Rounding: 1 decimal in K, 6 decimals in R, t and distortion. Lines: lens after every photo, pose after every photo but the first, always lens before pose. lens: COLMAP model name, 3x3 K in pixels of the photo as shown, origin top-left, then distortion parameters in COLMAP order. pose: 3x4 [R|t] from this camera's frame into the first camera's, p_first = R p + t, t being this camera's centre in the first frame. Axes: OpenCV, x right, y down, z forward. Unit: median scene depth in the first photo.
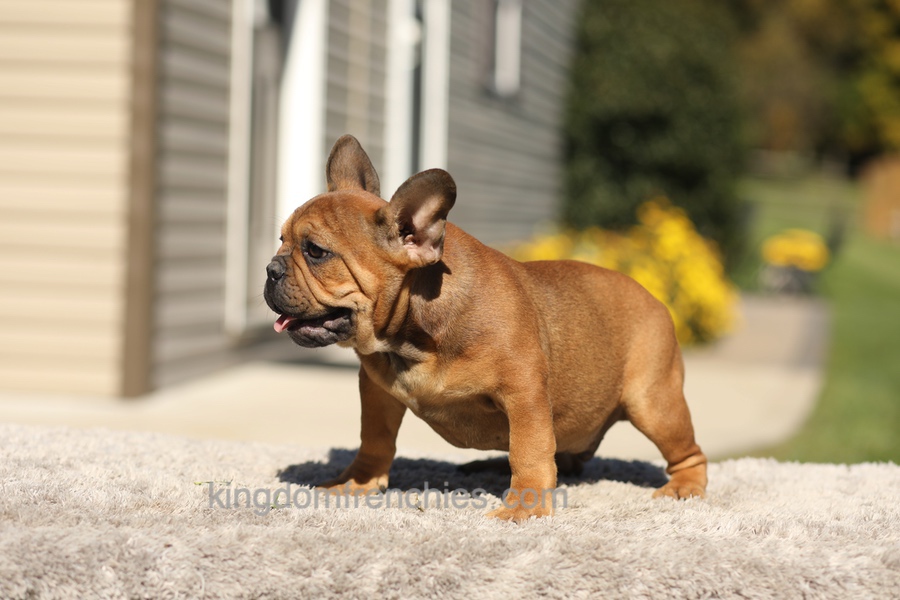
lens RADIAL K [[2215.5, 0, 449.7], [0, 2215.5, 298.4], [0, 0, 1]] dist [0.087075, -0.307497]
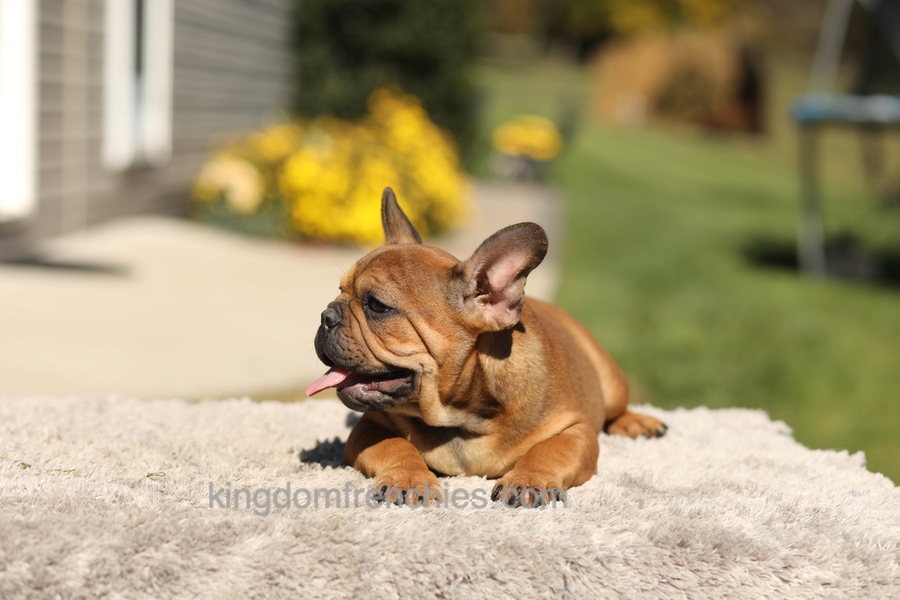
lens RADIAL K [[2234.4, 0, 450.4], [0, 2234.4, 299.3], [0, 0, 1]] dist [0.098104, 0.034647]
pose [[0.992692, -0.004549, 0.120589, 0.004591], [-0.001782, 0.998627, 0.052345, -0.026541], [-0.120662, -0.052177, 0.991322, 0.111941]]
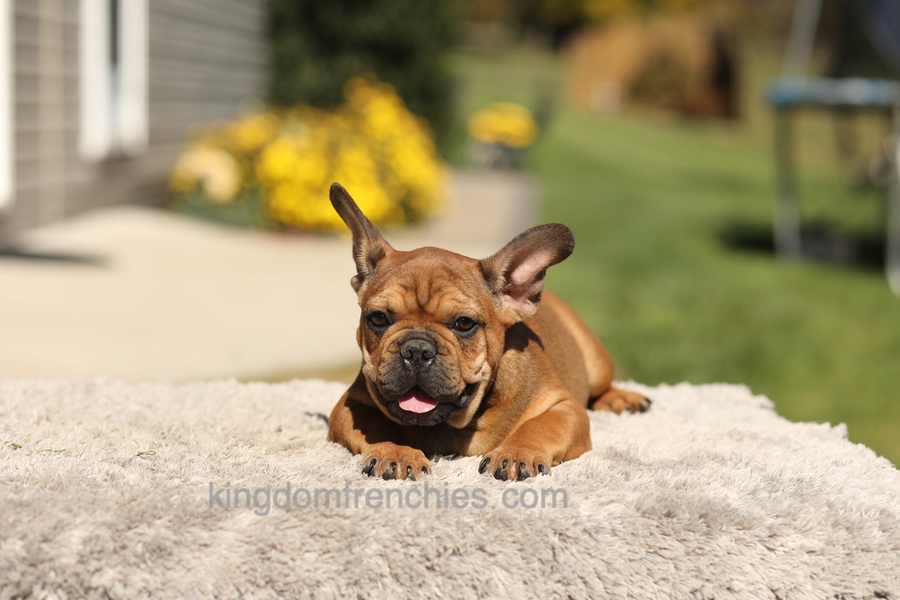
lens RADIAL K [[2234.4, 0, 450.4], [0, 2234.4, 299.3], [0, 0, 1]] dist [0.098104, 0.034647]
pose [[0.991275, -0.016657, 0.130752, -0.000570], [0.009213, 0.998313, 0.057331, -0.021635], [-0.131486, -0.055626, 0.989756, 0.102872]]
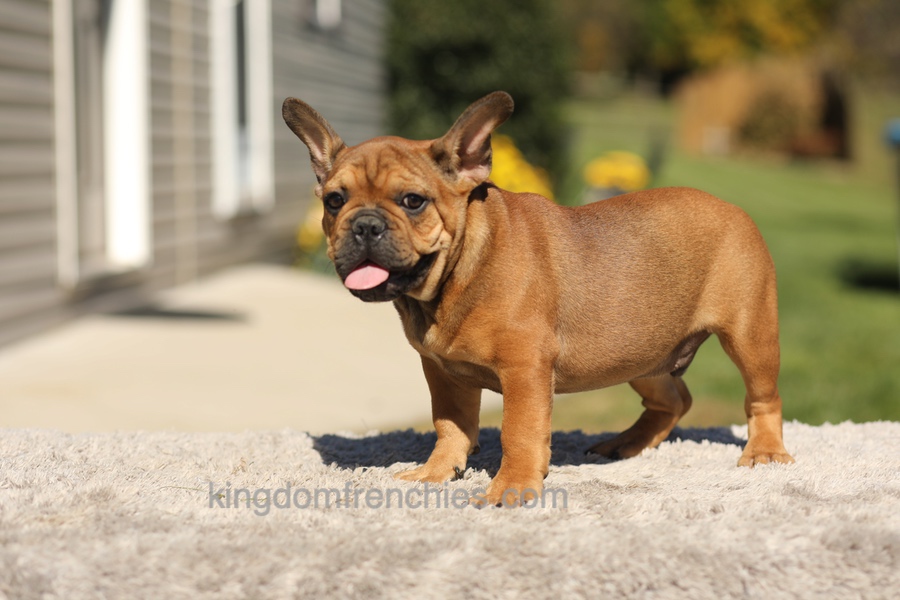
lens RADIAL K [[2215.5, 0, 449.7], [0, 2215.5, 298.4], [0, 0, 1]] dist [0.087075, -0.307497]
pose [[0.995944, -0.041105, 0.080034, -0.035990], [0.038475, 0.998677, 0.034122, -0.024606], [-0.081331, -0.030904, 0.996208, 0.069514]]
